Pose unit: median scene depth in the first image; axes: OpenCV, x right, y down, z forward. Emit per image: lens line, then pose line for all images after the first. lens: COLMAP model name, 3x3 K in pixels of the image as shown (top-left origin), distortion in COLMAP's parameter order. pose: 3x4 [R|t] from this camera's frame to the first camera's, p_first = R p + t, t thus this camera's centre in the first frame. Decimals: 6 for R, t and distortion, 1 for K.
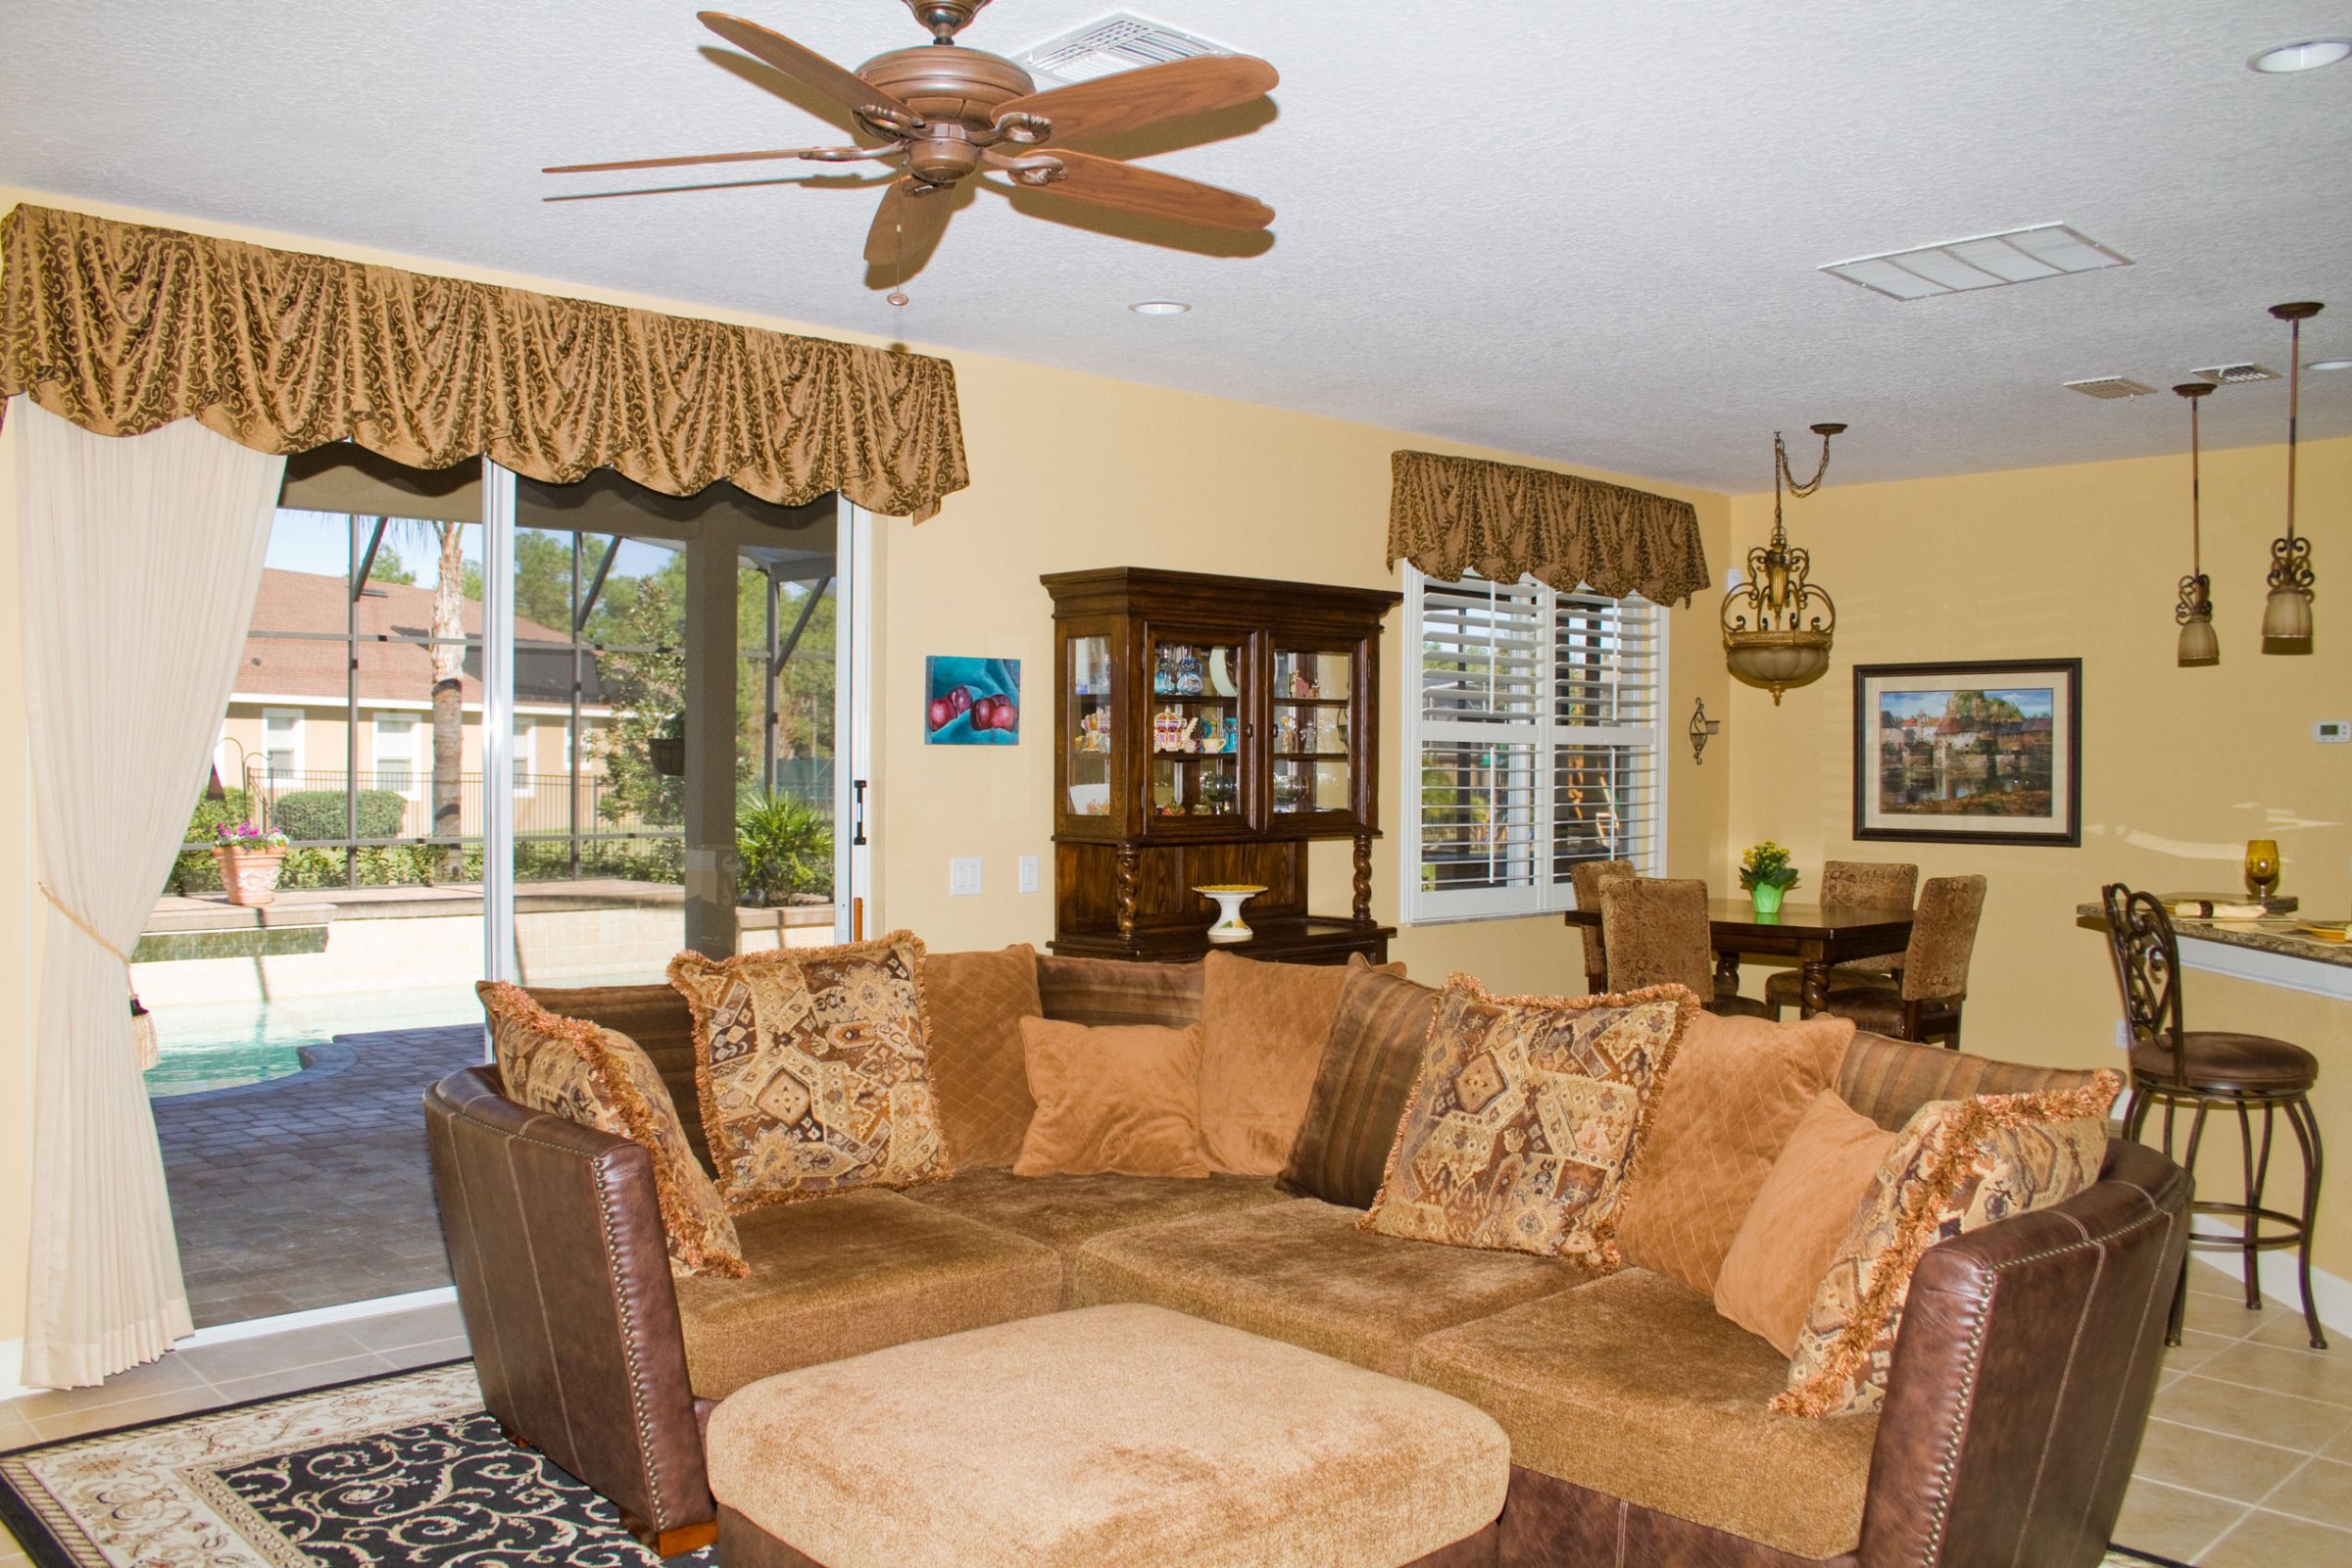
lens RADIAL K [[1920.3, 0, 1176.0], [0, 1920.3, 784.0], [0, 0, 1]] dist [-0.150692, 0.120505]
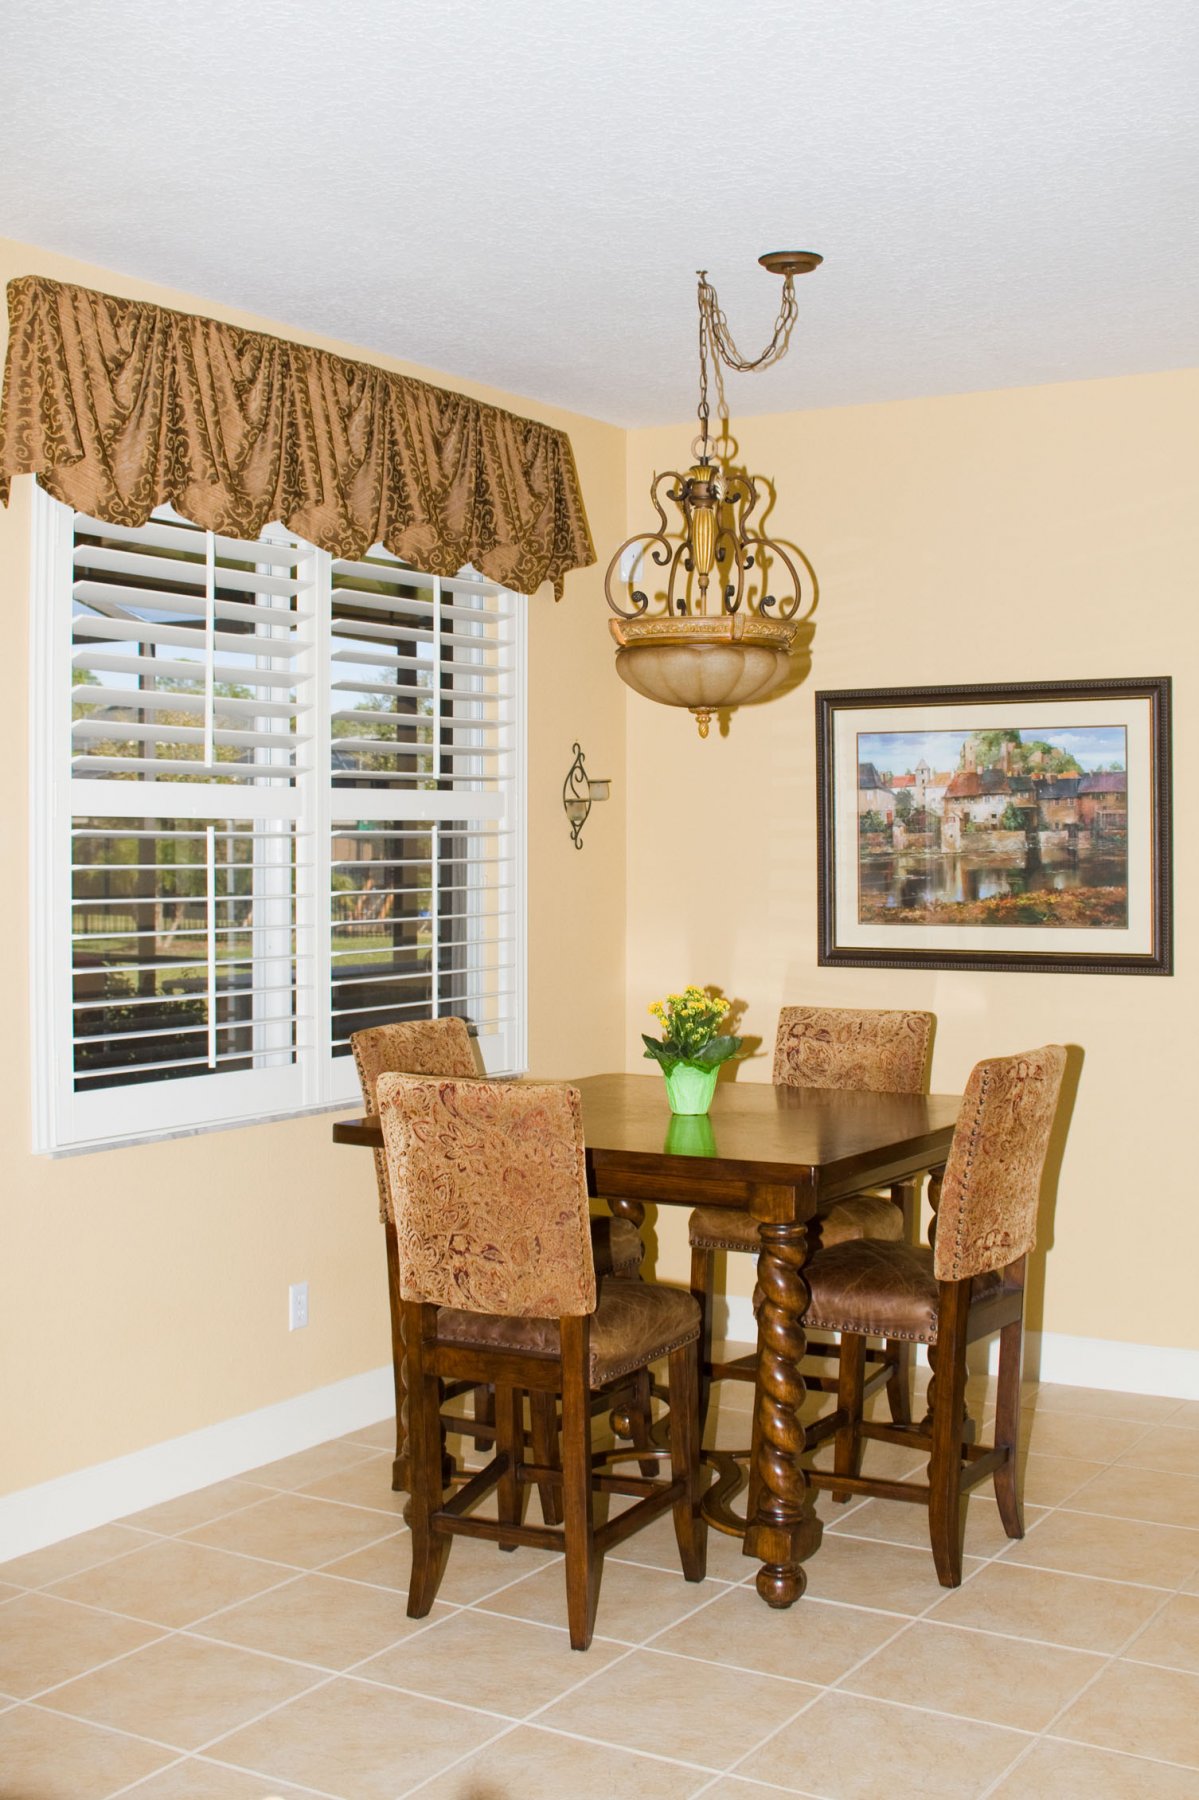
lens RADIAL K [[2114.5, 0, 599.5], [0, 2114.5, 900.0], [0, 0, 1]] dist [-0.004965, -0.002379]
pose [[0.964652, -0.016813, 0.262989, 0.106296], [0.011391, 0.999690, 0.022130, -0.009726], [-0.263279, -0.018352, 0.964545, 0.350647]]
